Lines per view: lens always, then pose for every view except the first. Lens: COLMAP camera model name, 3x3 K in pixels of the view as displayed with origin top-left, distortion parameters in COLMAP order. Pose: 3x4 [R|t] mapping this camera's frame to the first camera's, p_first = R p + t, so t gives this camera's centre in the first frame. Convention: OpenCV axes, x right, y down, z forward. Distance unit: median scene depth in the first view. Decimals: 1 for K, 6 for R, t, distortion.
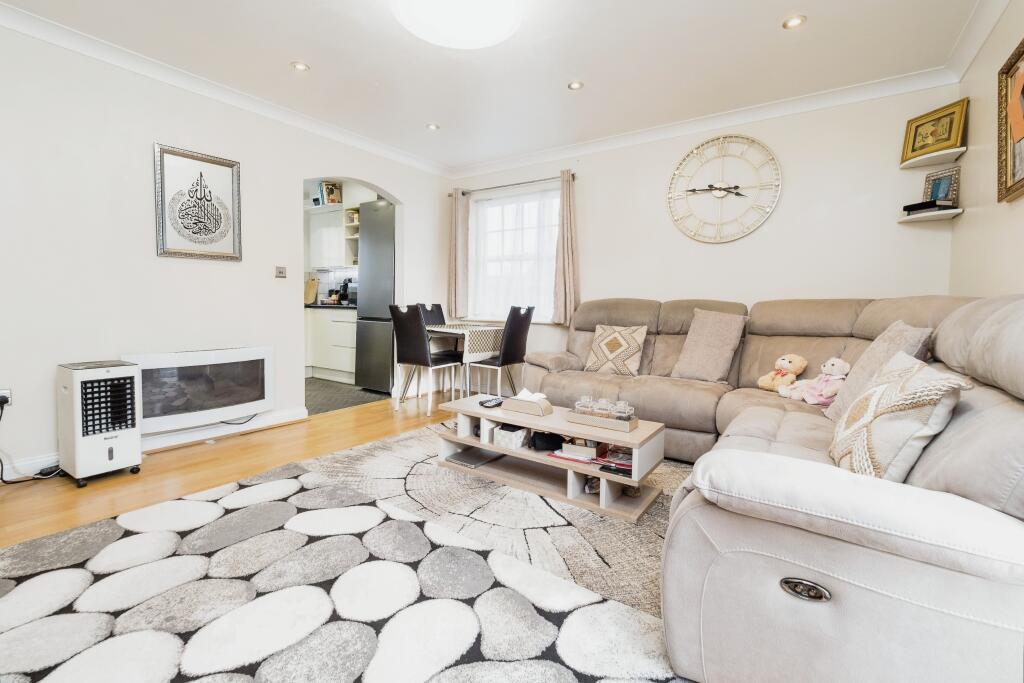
lens RADIAL K [[439.3, 0, 517.3], [0, 439.3, 332.2], [0, 0, 1]] dist [-0.002851, -0.000026]
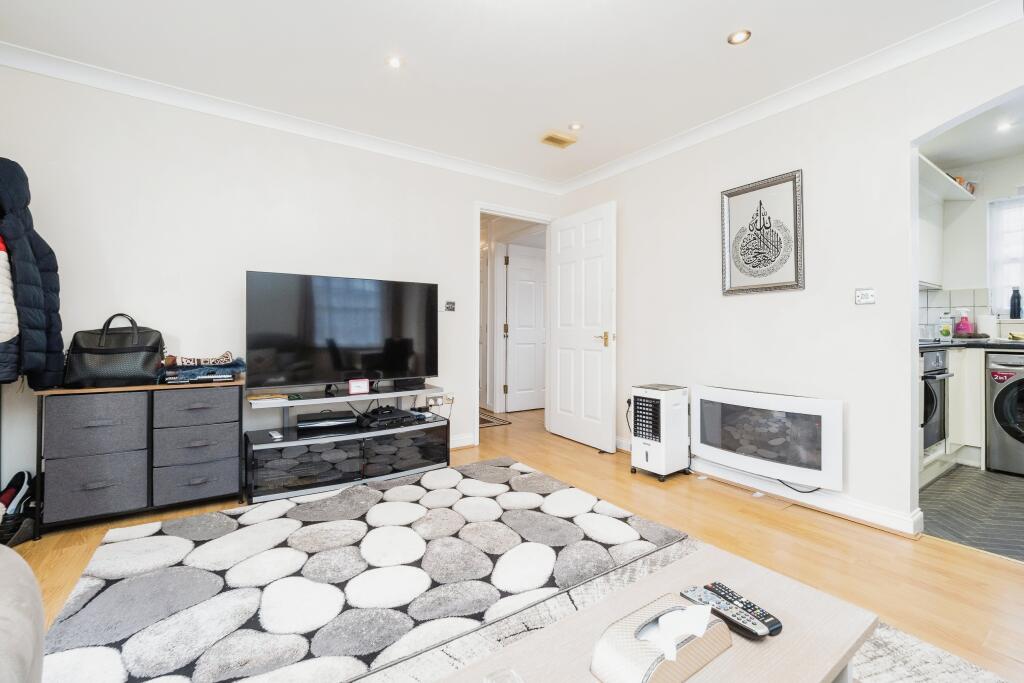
lens RADIAL K [[439.3, 0, 517.3], [0, 439.3, 332.2], [0, 0, 1]] dist [-0.002851, -0.000026]
pose [[-0.345058, -0.015154, -0.938459, 0.317146], [-0.072211, 0.997335, 0.010446, -0.054756], [0.935799, 0.071371, -0.345233, 0.819064]]
